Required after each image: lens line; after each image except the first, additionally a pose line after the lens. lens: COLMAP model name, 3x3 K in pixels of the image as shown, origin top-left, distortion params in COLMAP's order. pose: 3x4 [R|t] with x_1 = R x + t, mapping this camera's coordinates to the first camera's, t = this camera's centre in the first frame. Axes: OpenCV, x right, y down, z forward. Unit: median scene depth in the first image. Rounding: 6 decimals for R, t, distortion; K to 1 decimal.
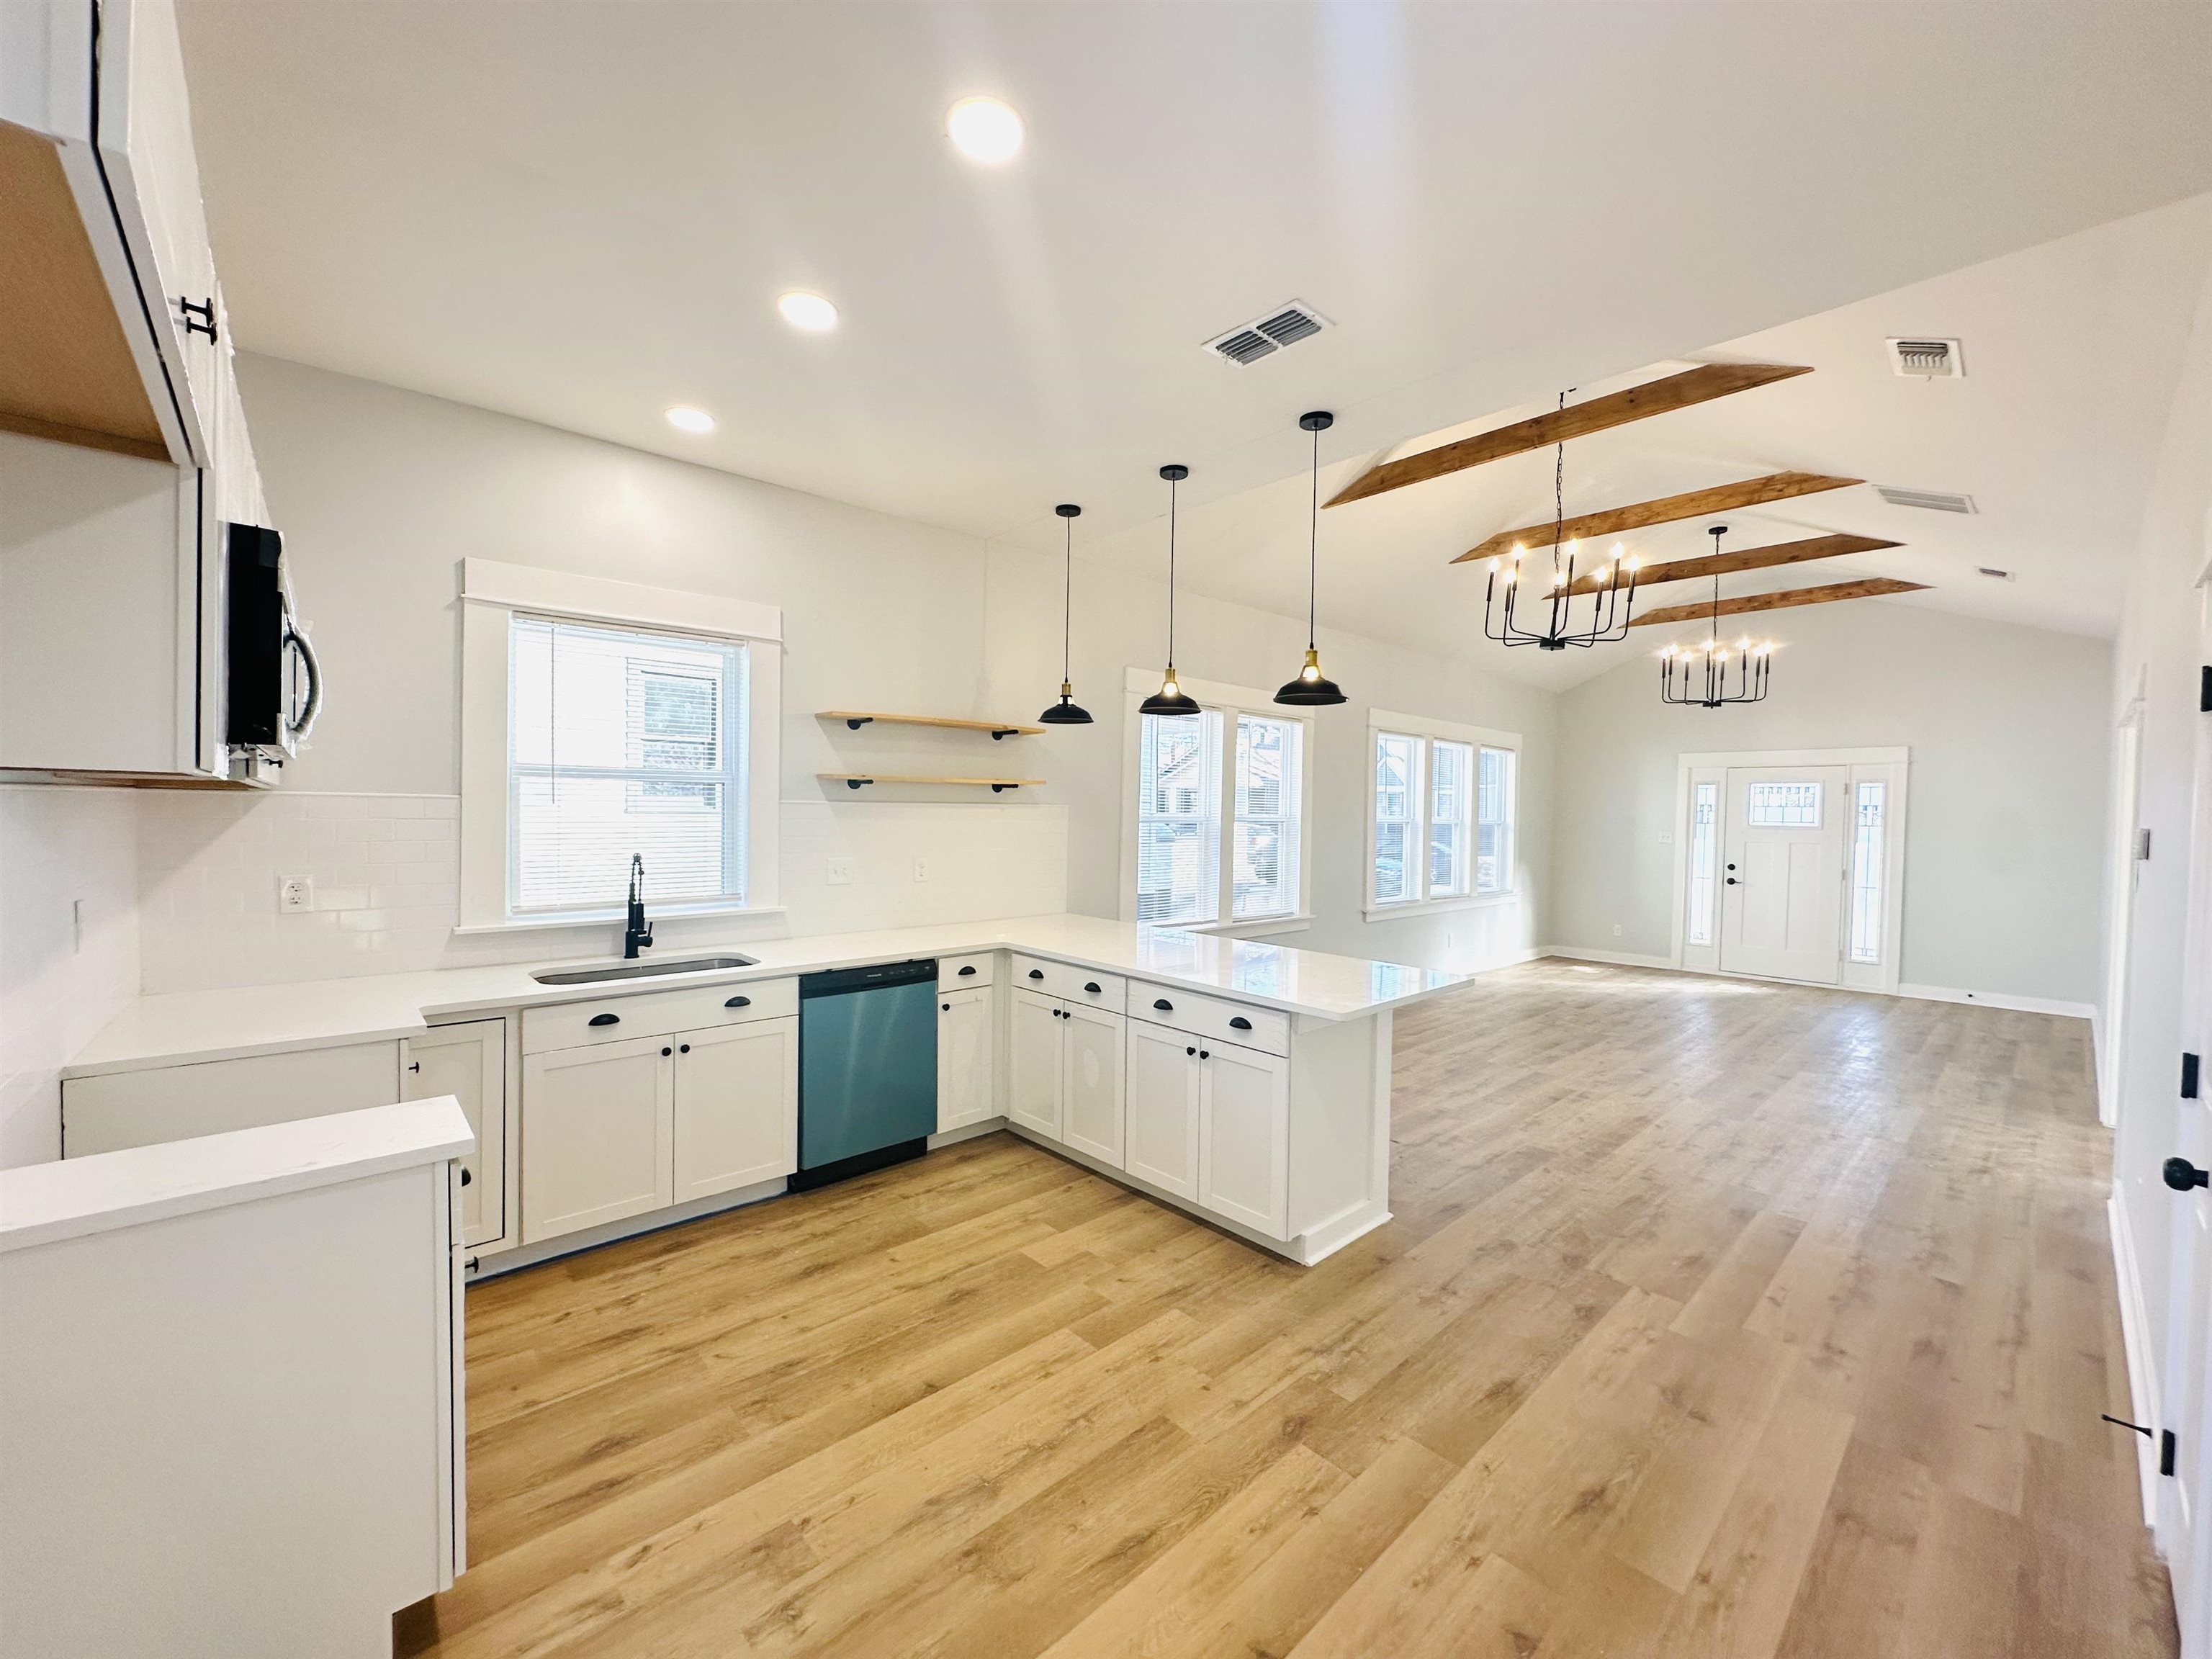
lens RADIAL K [[881.9, 0, 1091.4], [0, 881.9, 822.0], [0, 0, 1]] dist [-0.002407, 0.000455]
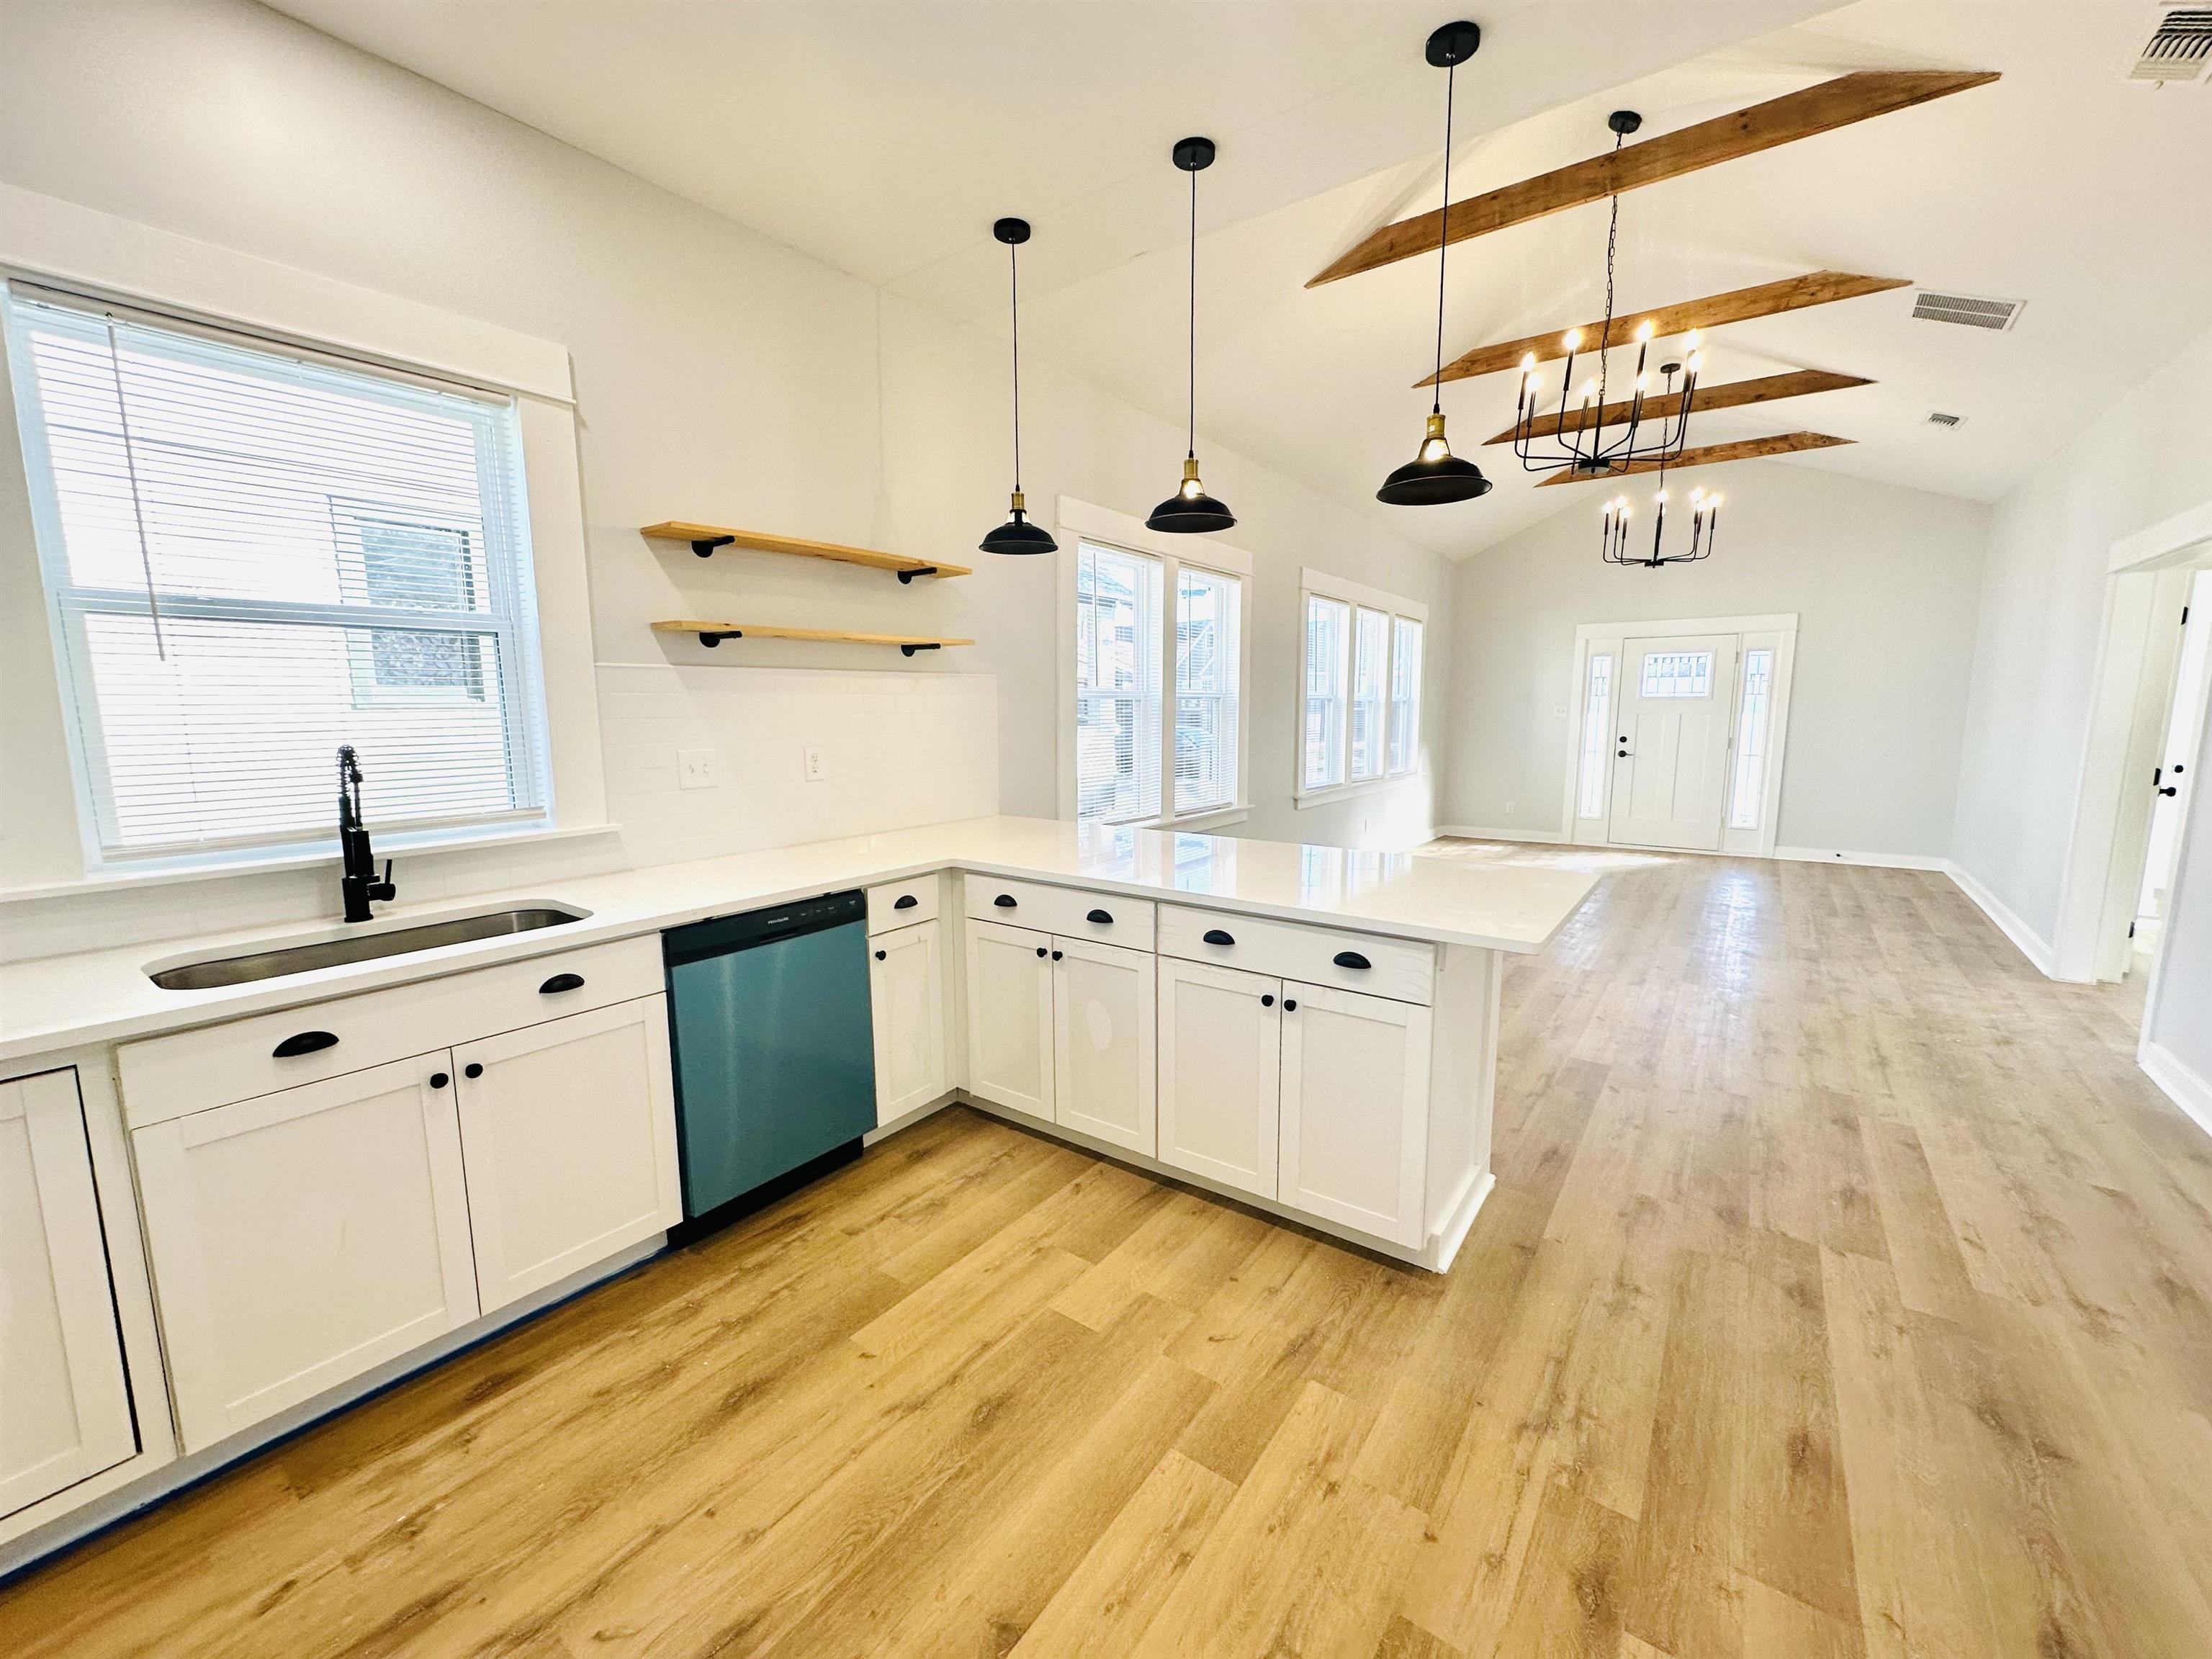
lens RADIAL K [[881.9, 0, 1093.3], [0, 881.9, 827.7], [0, 0, 1]] dist [-0.002407, 0.000455]
pose [[0.980264, -0.046630, 0.192114, -0.133924], [0.022462, 0.991762, 0.126107, 0.024835], [-0.196412, -0.119303, 0.973236, 0.304873]]
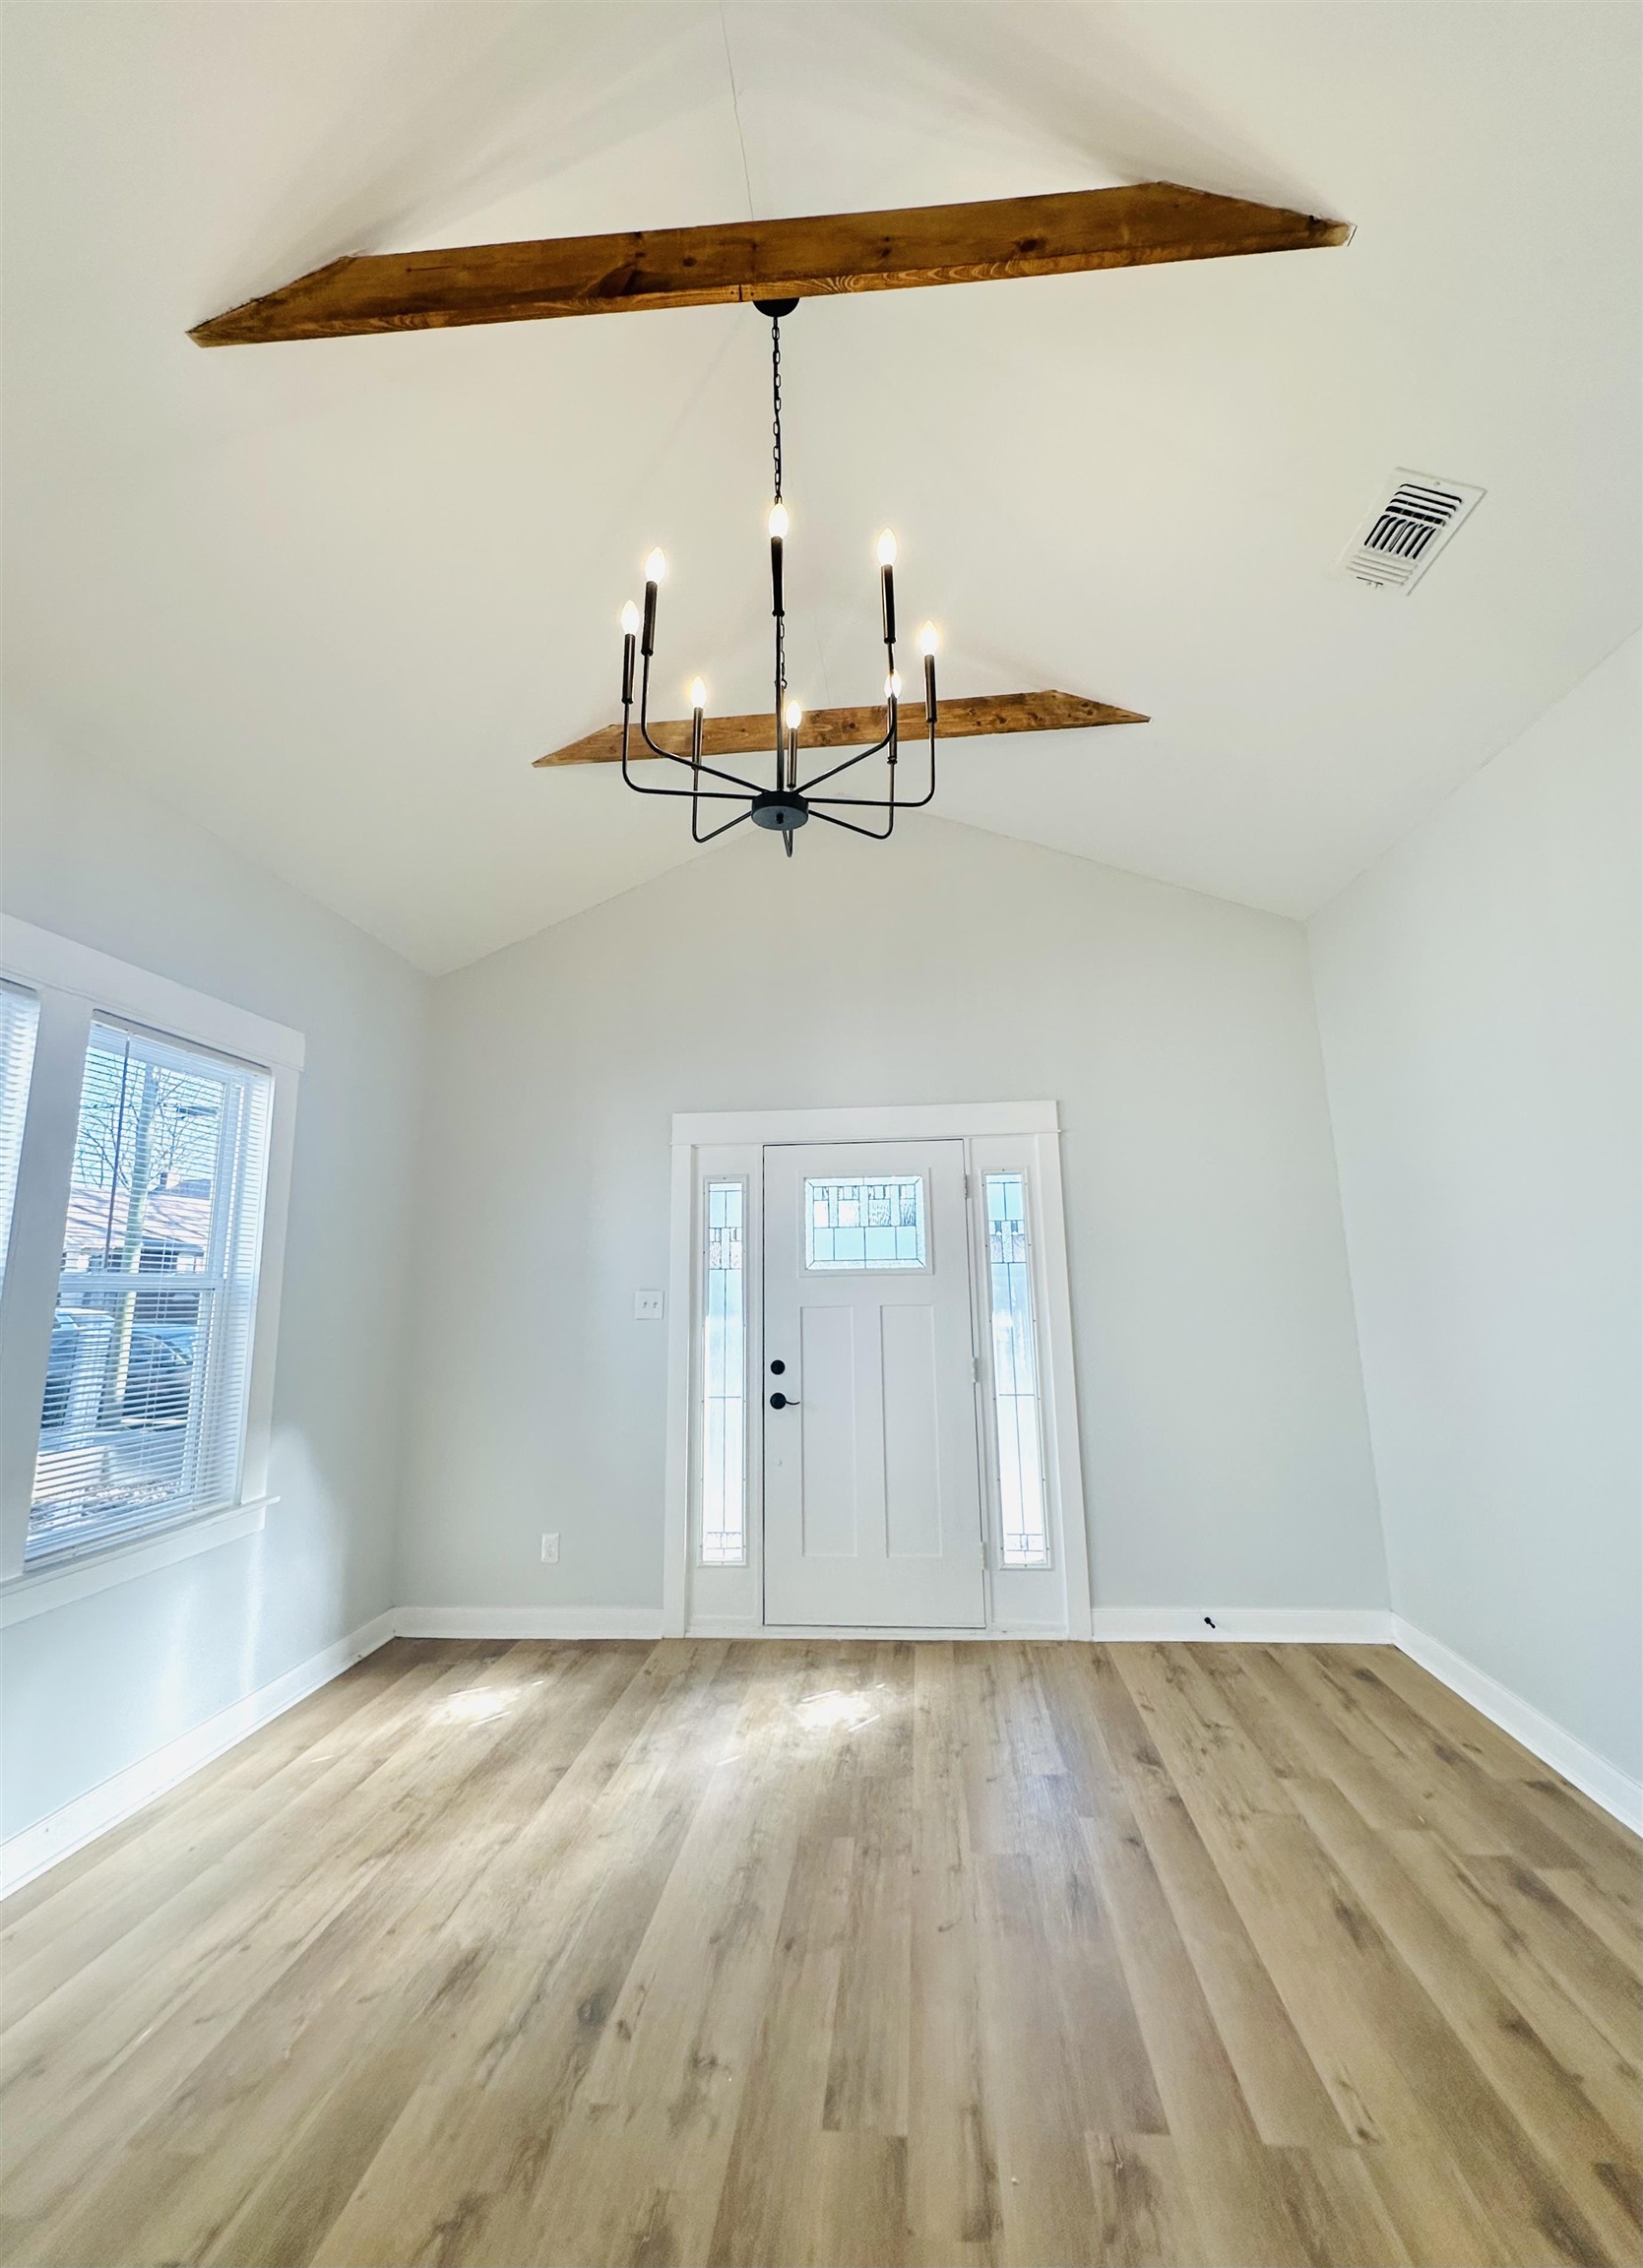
lens RADIAL K [[945.0, 0, 824.7], [0, 945.0, 1114.9], [0, 0, 1]] dist [-0.002833, 0.000153]
pose [[0.730710, 0.089711, 0.676768, 0.941331], [0.038788, 0.984271, -0.172352, 0.021301], [-0.681586, 0.152190, 0.715737, 1.427974]]
